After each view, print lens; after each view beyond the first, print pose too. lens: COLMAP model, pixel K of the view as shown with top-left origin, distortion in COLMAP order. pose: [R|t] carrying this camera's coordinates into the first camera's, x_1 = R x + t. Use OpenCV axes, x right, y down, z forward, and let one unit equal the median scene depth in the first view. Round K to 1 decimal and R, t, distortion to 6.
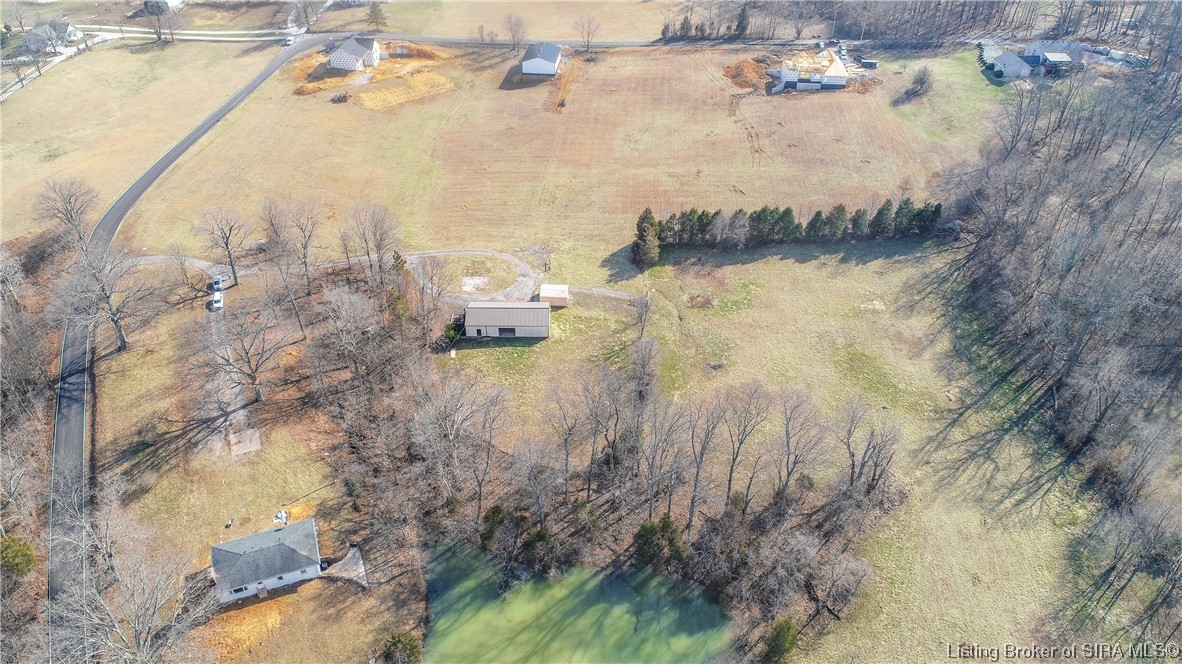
lens RADIAL K [[786.2, 0, 591.1], [0, 786.2, 330.7], [0, 0, 1]] dist [-0.010154, 0.001807]
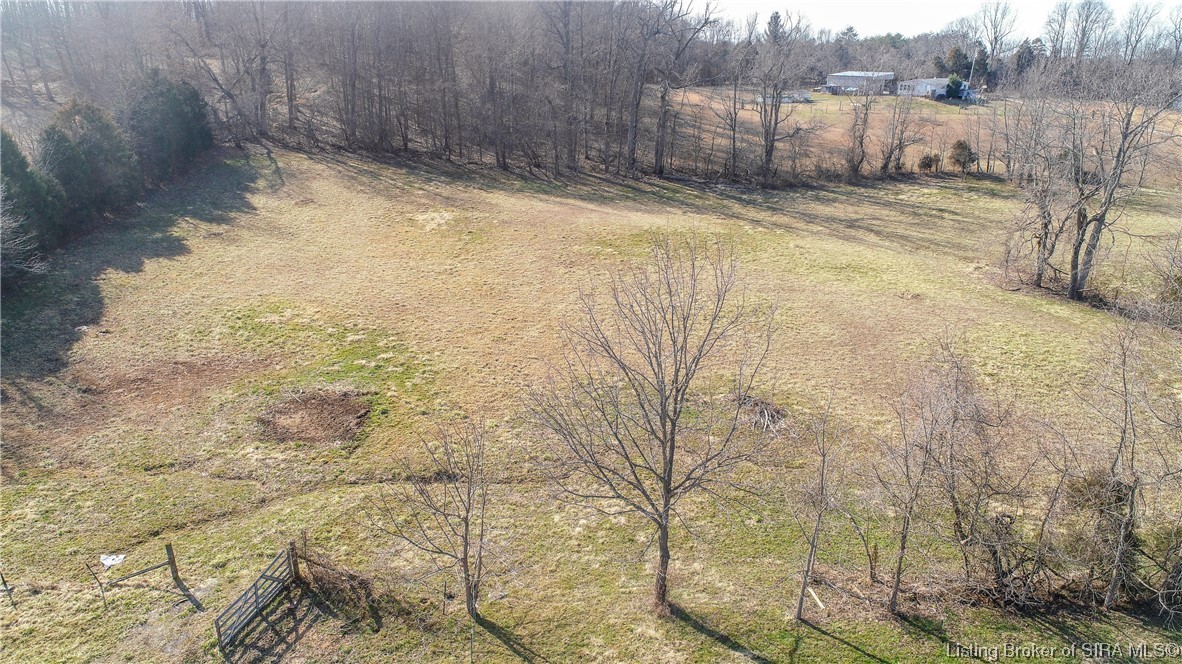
lens RADIAL K [[786.2, 0, 587.0], [0, 786.2, 334.4], [0, 0, 1]] dist [-0.010154, 0.001807]
pose [[-0.125201, -0.343141, 0.930902, -0.053661], [0.579603, 0.736225, 0.349333, -0.085457], [-0.805224, 0.583290, 0.106709, 0.933808]]
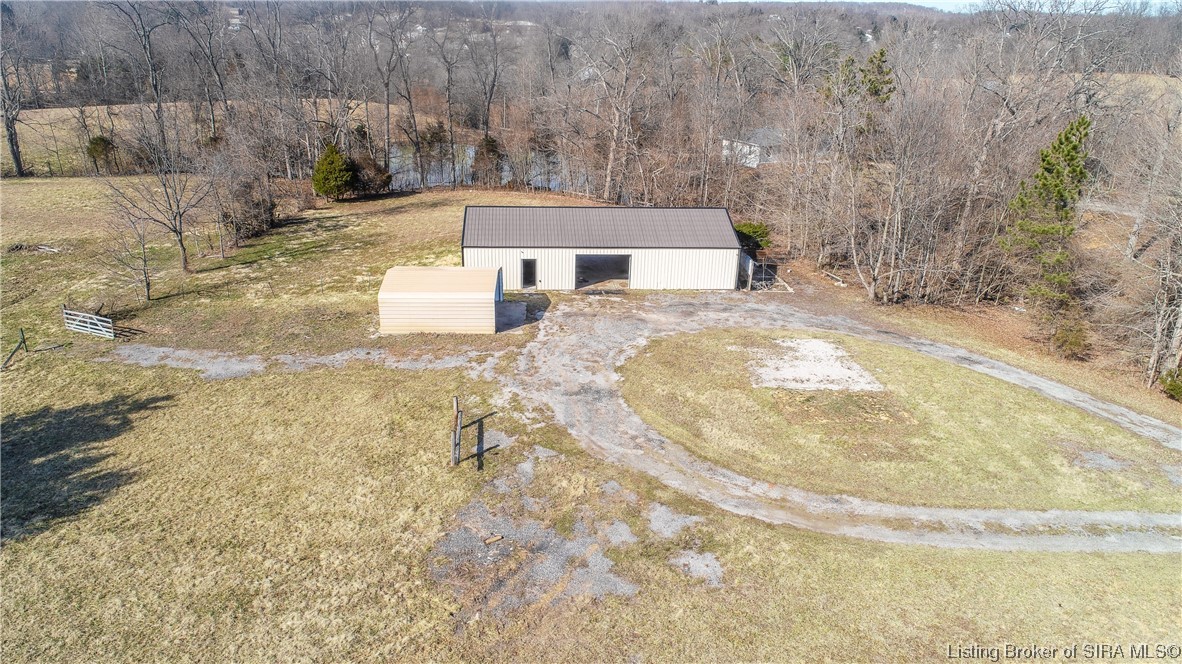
lens RADIAL K [[786.2, 0, 594.3], [0, 786.2, 335.3], [0, 0, 1]] dist [-0.010154, 0.001807]
pose [[-0.995715, -0.002581, -0.092441, -0.072358], [-0.080255, 0.520763, 0.849920, -0.259626], [0.045946, 0.853697, -0.518739, 1.160026]]
